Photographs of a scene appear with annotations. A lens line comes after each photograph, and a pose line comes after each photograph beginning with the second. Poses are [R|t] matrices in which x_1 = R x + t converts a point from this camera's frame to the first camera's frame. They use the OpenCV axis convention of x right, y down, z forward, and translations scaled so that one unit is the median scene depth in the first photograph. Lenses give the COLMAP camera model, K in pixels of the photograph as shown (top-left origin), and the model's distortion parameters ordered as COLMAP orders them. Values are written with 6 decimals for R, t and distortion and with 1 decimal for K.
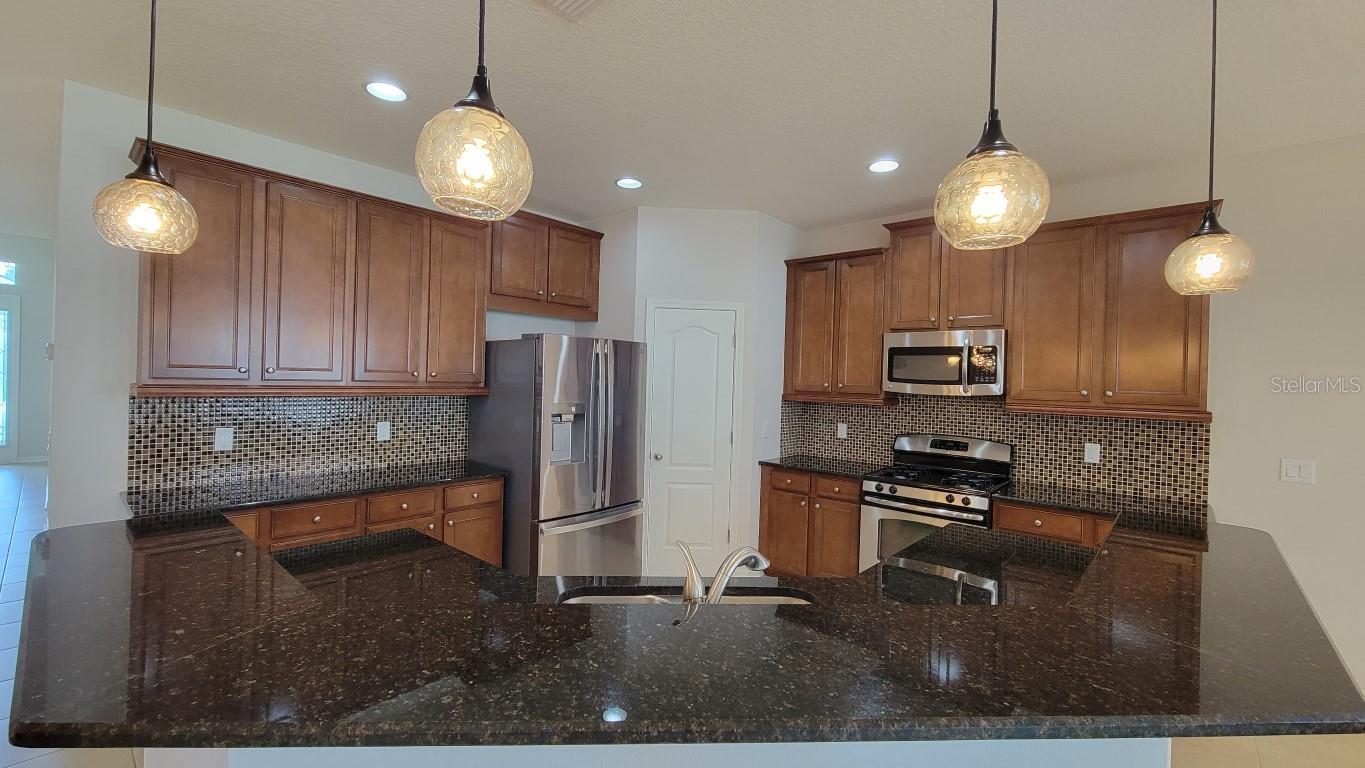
lens RADIAL K [[557.4, 0, 674.8], [0, 557.4, 379.7], [0, 0, 1]] dist [0.000894, -0.002651]
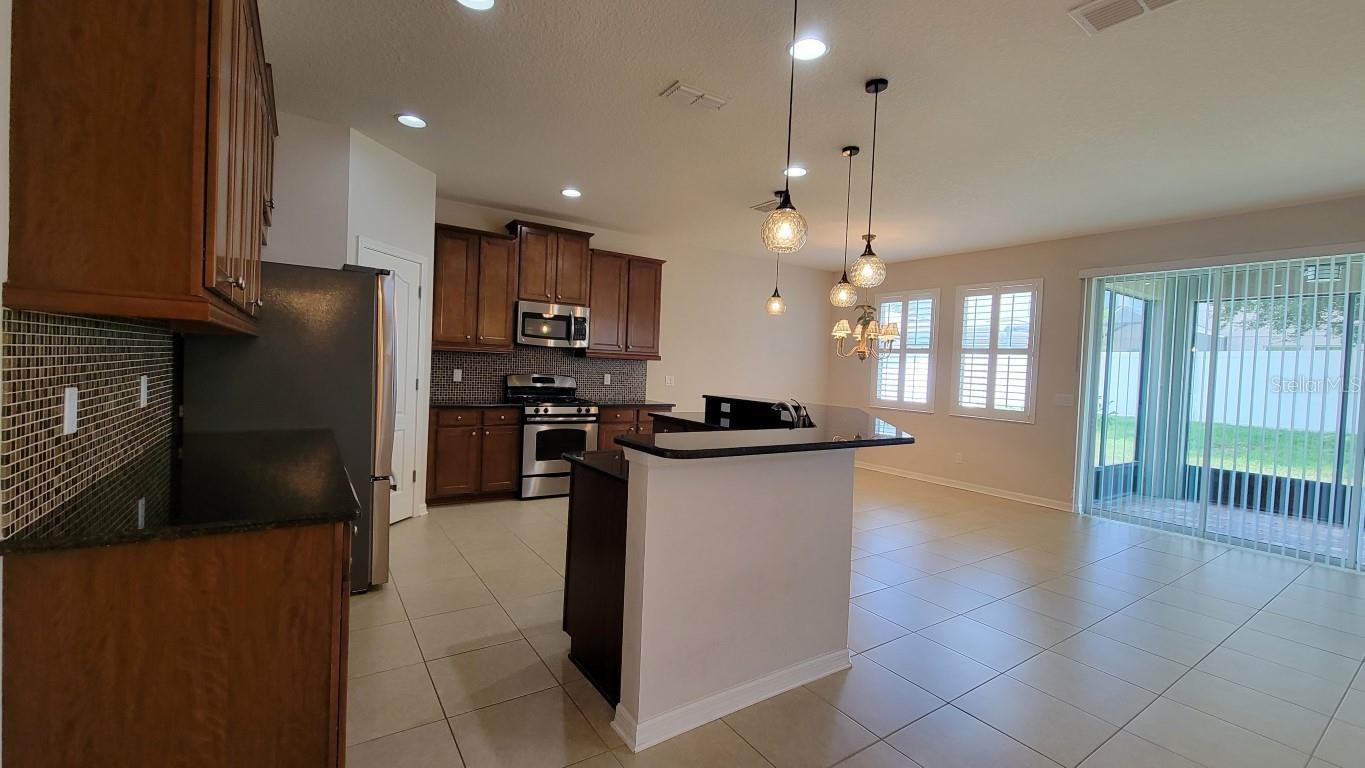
lens RADIAL K [[557.4, 0, 674.8], [0, 557.4, 379.7], [0, 0, 1]] dist [0.000894, -0.002651]
pose [[0.252508, -0.041528, 0.966703, -0.886205], [-0.033093, 0.998123, 0.051522, 0.027292], [-0.967029, -0.045001, 0.250660, 0.285622]]
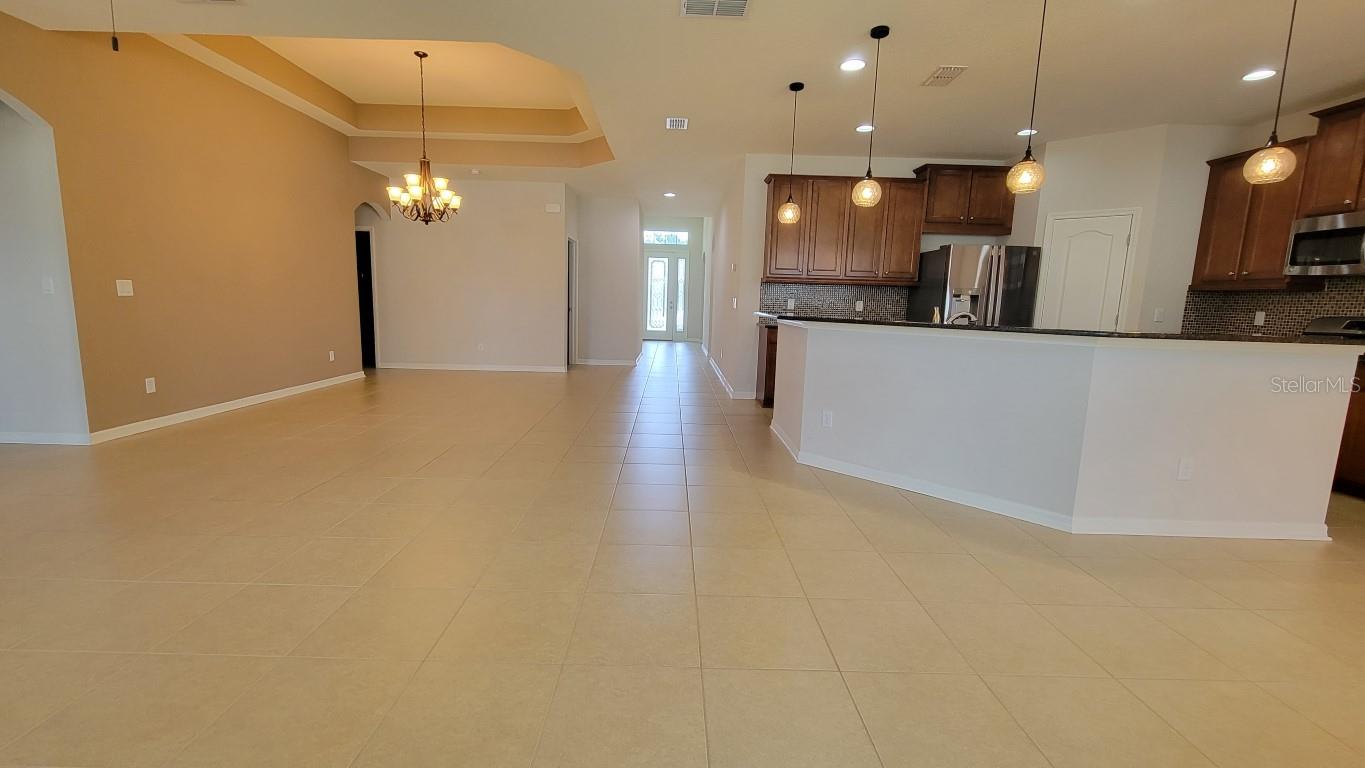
lens RADIAL K [[557.4, 0, 674.8], [0, 557.4, 379.7], [0, 0, 1]] dist [0.000894, -0.002651]
pose [[0.670930, 0.097188, -0.735124, 0.404945], [-0.012341, 0.992700, 0.119978, 0.110320], [0.741418, -0.071425, 0.667231, -0.634317]]
